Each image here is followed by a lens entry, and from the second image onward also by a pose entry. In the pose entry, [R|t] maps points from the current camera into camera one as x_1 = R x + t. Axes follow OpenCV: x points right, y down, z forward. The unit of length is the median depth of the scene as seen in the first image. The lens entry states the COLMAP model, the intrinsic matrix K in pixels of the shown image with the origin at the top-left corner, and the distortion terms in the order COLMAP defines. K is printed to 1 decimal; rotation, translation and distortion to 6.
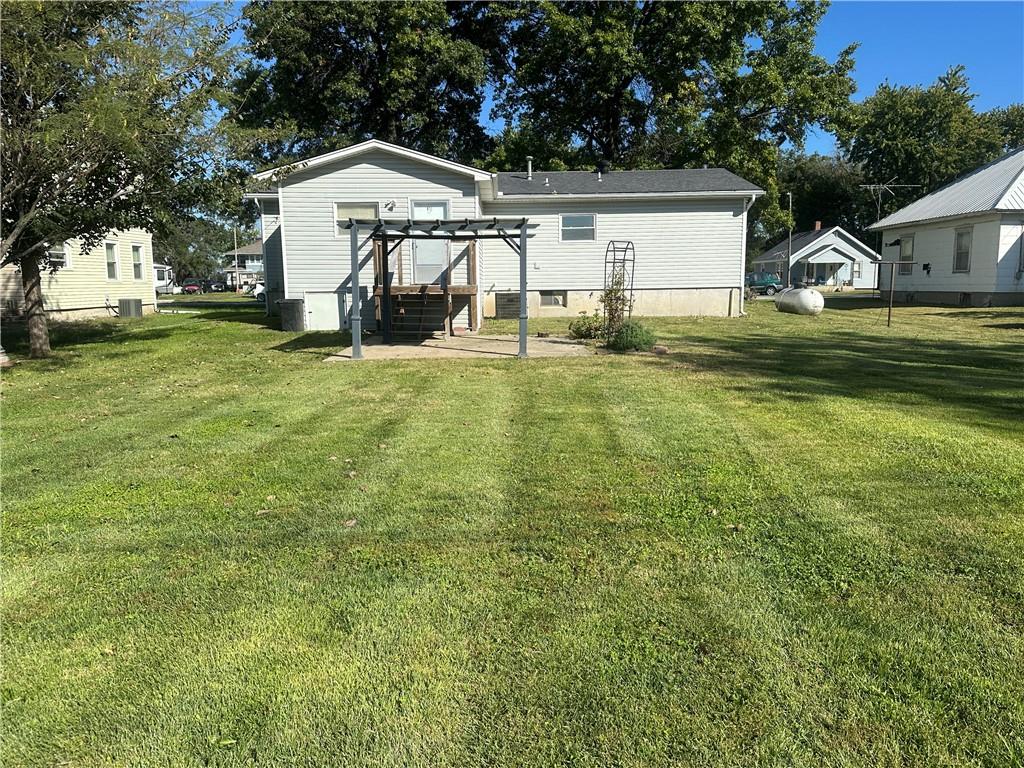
lens RADIAL K [[745.5, 0, 513.6], [0, 745.5, 382.4], [0, 0, 1]] dist [0.006103, -0.023590]
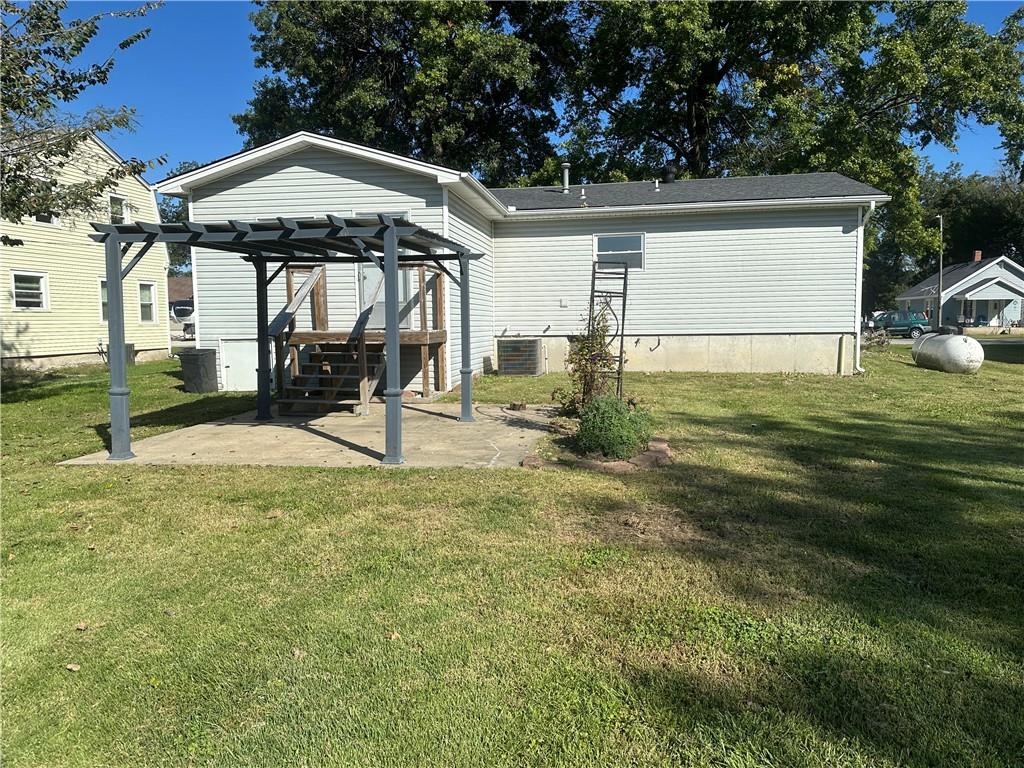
lens RADIAL K [[745.5, 0, 508.6], [0, 745.5, 385.3], [0, 0, 1]] dist [0.006103, -0.023590]
pose [[0.984116, 0.014210, -0.176956, 0.093030], [-0.022757, 0.998665, -0.046362, -0.032590], [0.176061, 0.049653, 0.983126, 0.217818]]
